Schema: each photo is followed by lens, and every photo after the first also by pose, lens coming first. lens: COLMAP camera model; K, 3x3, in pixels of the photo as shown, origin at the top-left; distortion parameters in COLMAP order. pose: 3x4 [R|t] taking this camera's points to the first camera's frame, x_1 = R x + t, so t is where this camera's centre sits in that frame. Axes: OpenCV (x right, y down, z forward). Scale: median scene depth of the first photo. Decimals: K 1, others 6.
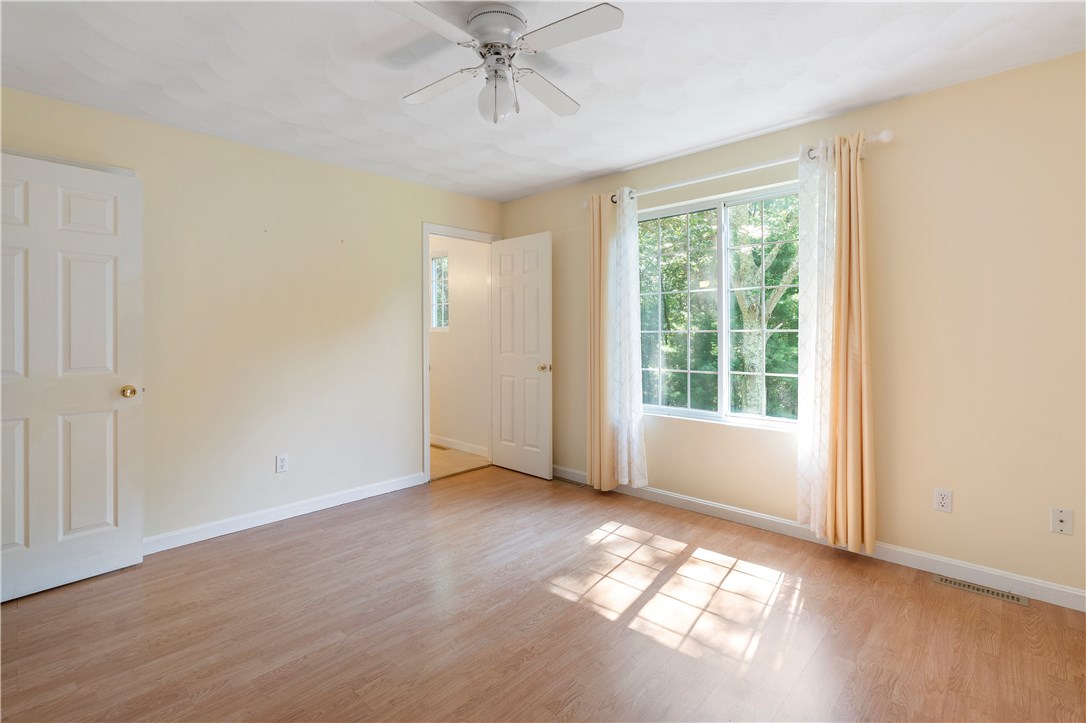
lens RADIAL K [[505.5, 0, 540.8], [0, 505.5, 334.2], [0, 0, 1]] dist [-0.001831, -0.000251]
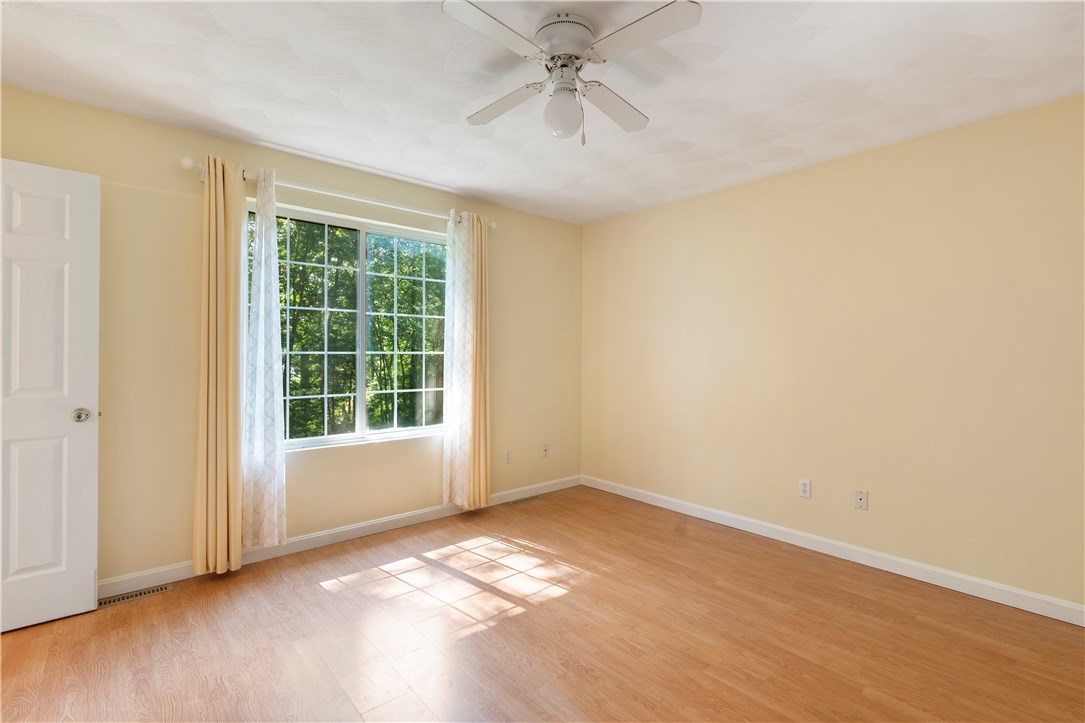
lens RADIAL K [[497.9, 0, 537.9], [0, 497.9, 351.4], [0, 0, 1]] dist [-0.001878, 0.000075]
pose [[0.095075, 0.012968, 0.995386, -0.755998], [-0.001947, 0.999916, -0.012841, 0.005036], [-0.995468, -0.000717, 0.095092, 0.685087]]
